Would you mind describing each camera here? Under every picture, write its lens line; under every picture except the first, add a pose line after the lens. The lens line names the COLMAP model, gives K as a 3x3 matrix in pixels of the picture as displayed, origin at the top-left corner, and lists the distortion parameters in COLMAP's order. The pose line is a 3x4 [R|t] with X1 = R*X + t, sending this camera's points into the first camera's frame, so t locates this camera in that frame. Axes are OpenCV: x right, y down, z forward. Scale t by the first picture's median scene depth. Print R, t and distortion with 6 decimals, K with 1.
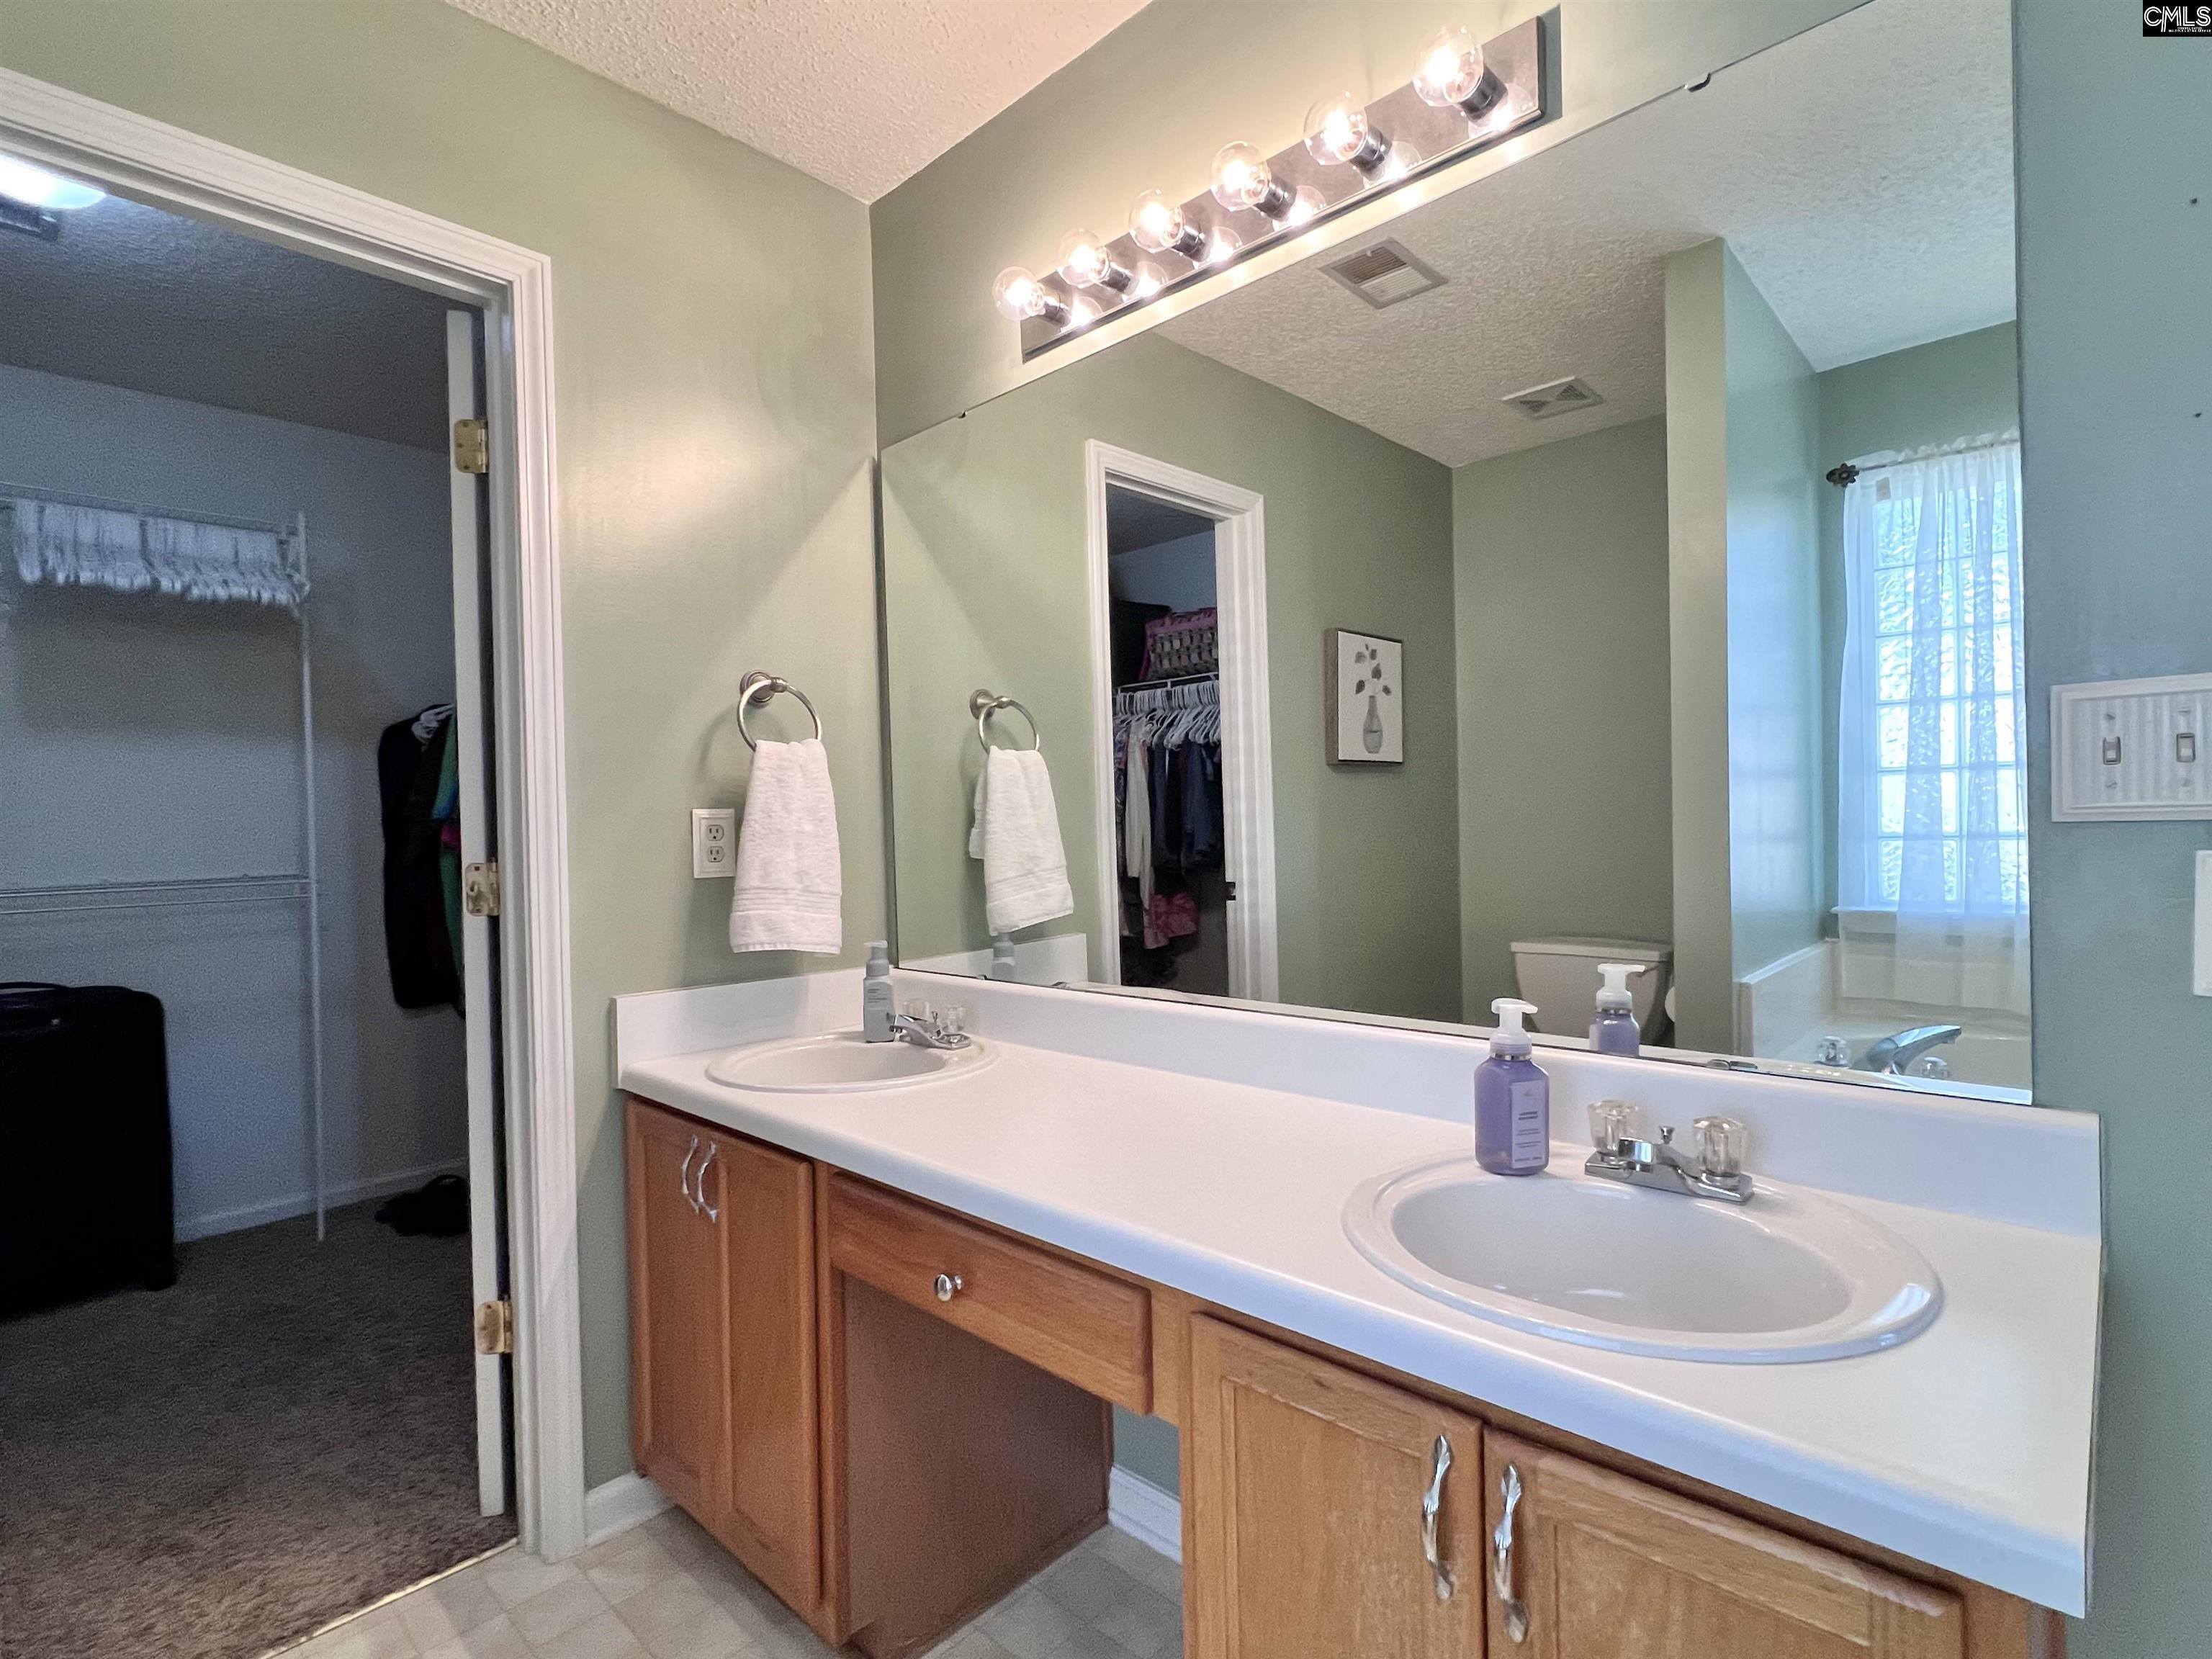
lens RADIAL K [[1075.4, 0, 1112.1], [0, 1075.4, 838.1], [0, 0, 1]] dist [0.000834, 0.000054]
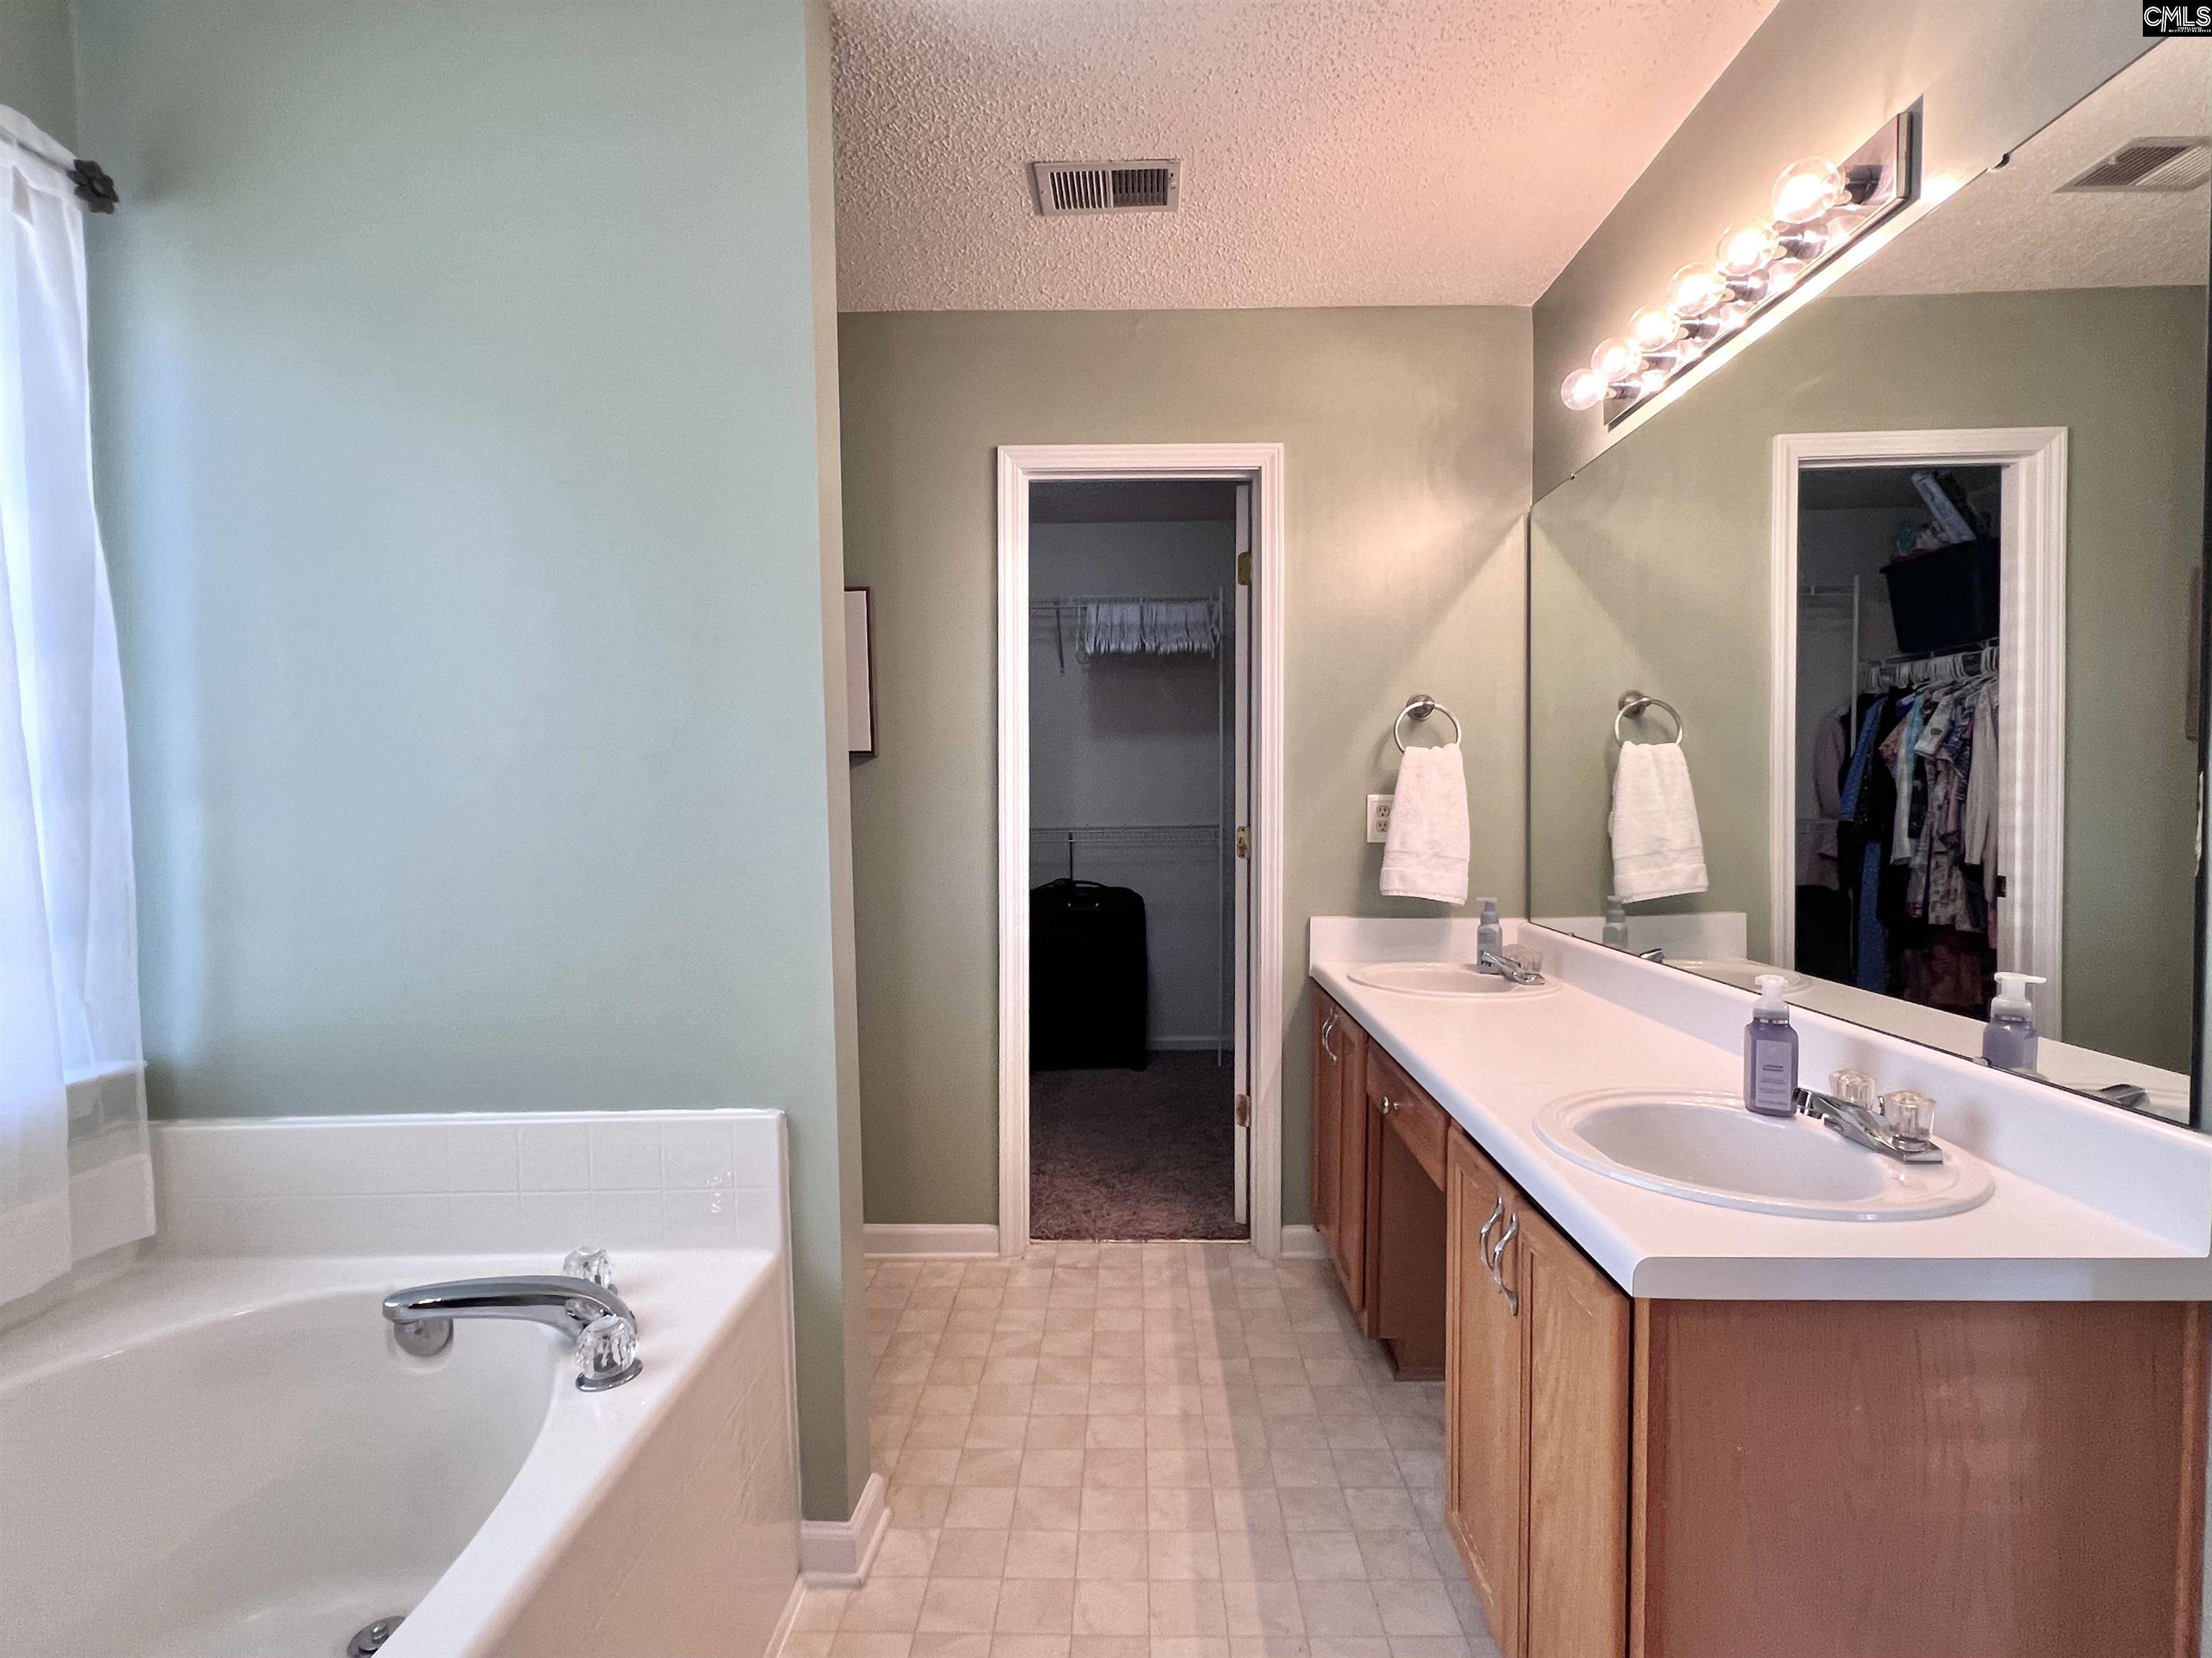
lens RADIAL K [[1075.3, 0, 1112.1], [0, 1075.3, 837.6], [0, 0, 1]] dist [0.000834, 0.000054]
pose [[0.679004, 0.048732, -0.732515, 0.420436], [-0.020246, 0.998658, 0.047670, -0.029923], [0.733855, -0.017537, 0.679079, -0.224524]]
